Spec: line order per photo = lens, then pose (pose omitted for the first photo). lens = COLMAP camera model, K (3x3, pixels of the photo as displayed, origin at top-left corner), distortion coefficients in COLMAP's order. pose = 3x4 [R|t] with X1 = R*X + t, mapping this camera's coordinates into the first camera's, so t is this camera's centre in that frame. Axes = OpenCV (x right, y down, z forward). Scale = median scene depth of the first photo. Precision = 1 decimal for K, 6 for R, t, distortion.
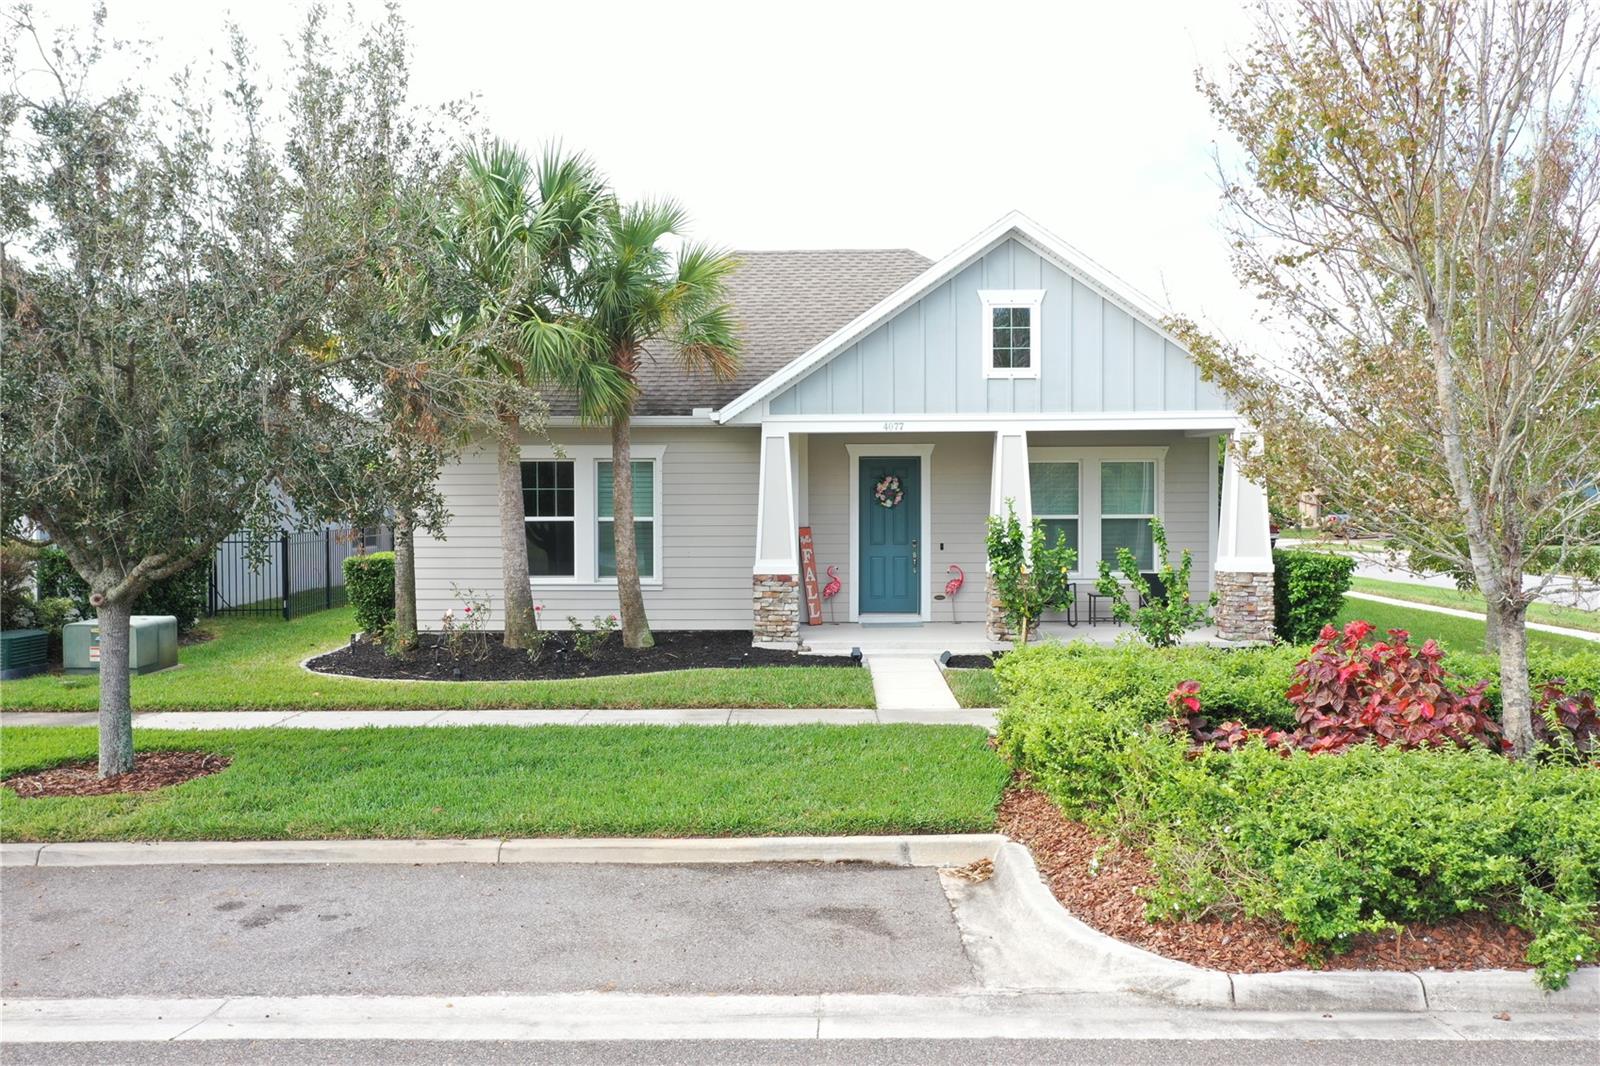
lens RADIAL K [[1285.2, 0, 797.1], [0, 1285.2, 532.2], [0, 0, 1]] dist [0.011085, 0.008126]
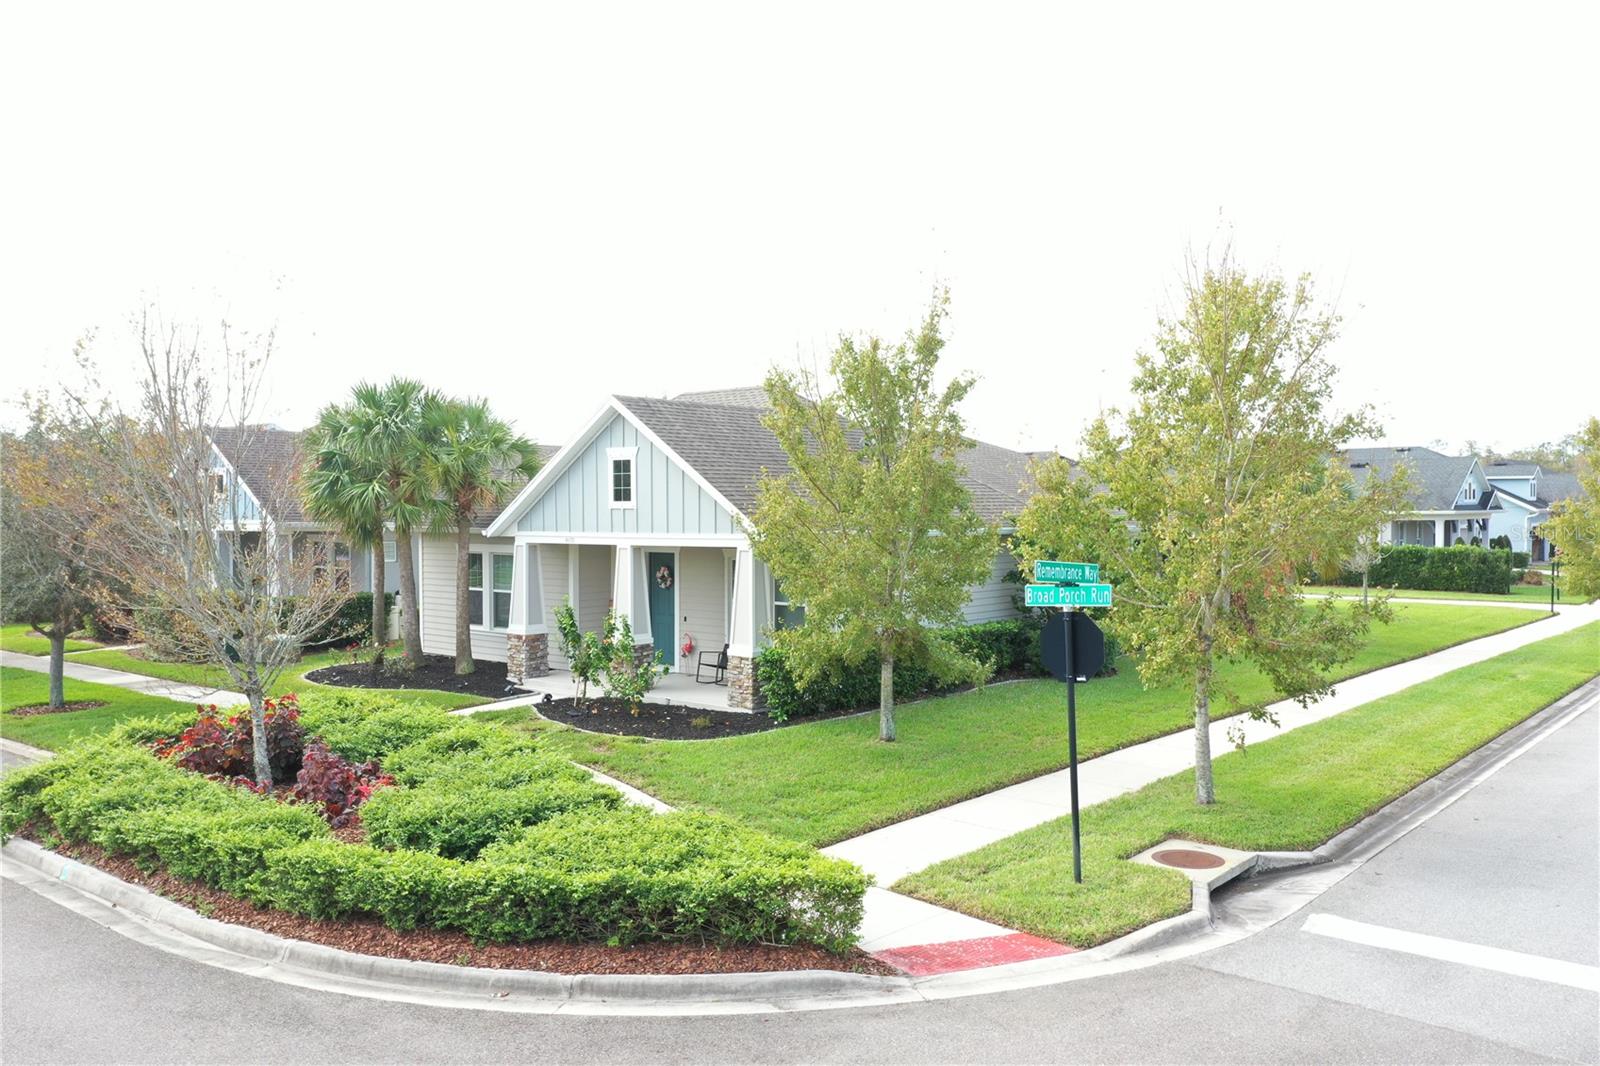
lens RADIAL K [[1285.2, 0, 792.4], [0, 1285.2, 525.2], [0, 0, 1]] dist [0.011085, 0.008126]
pose [[0.772062, 0.011656, -0.635440, 1.241865], [-0.014358, 0.999897, 0.000897, -0.106412], [0.635385, 0.008431, 0.772150, 0.011070]]
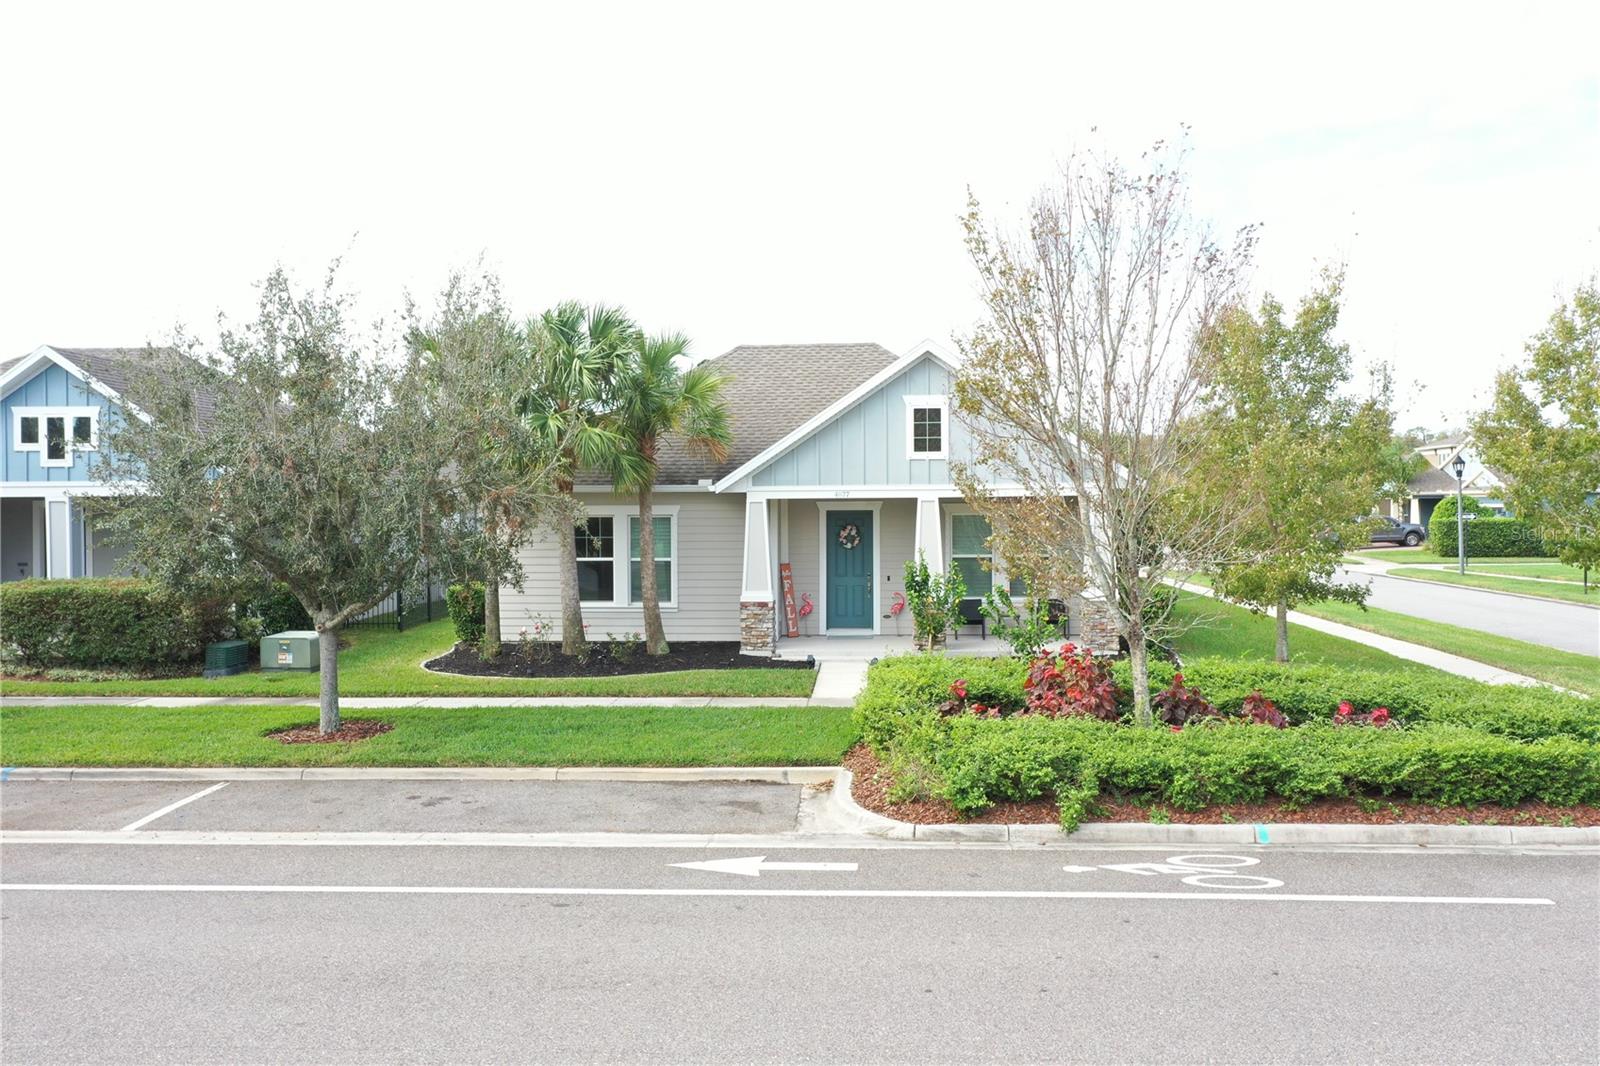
lens RADIAL K [[1285.2, 0, 798.3], [0, 1285.2, 535.1], [0, 0, 1]] dist [0.011085, 0.008126]
pose [[0.998917, -0.000946, -0.046511, 0.093728], [0.001106, 0.999994, 0.003425, -0.044109], [0.046508, -0.003473, 0.998912, -0.384532]]
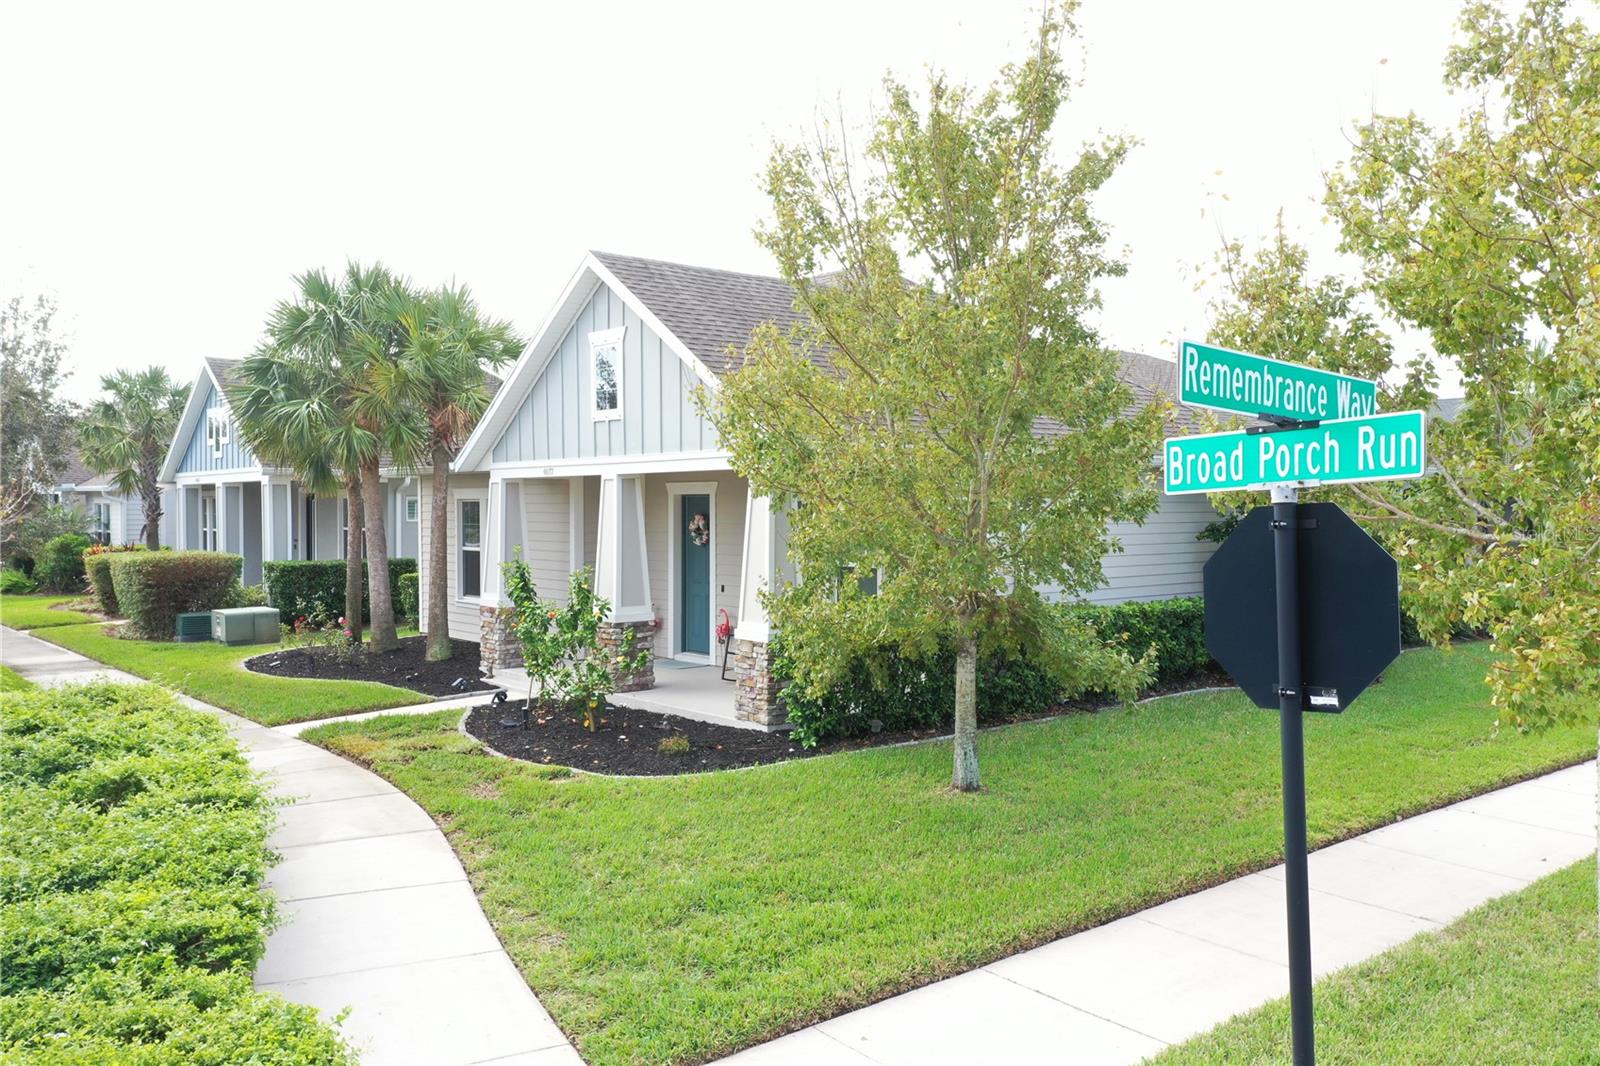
lens RADIAL K [[1285.2, 0, 786.7], [0, 1285.2, 540.6], [0, 0, 1]] dist [0.011085, 0.008126]
pose [[0.649988, 0.025355, -0.759521, 1.006978], [-0.016321, 0.999678, 0.019404, -0.050789], [0.759769, -0.000216, 0.650193, 0.477245]]
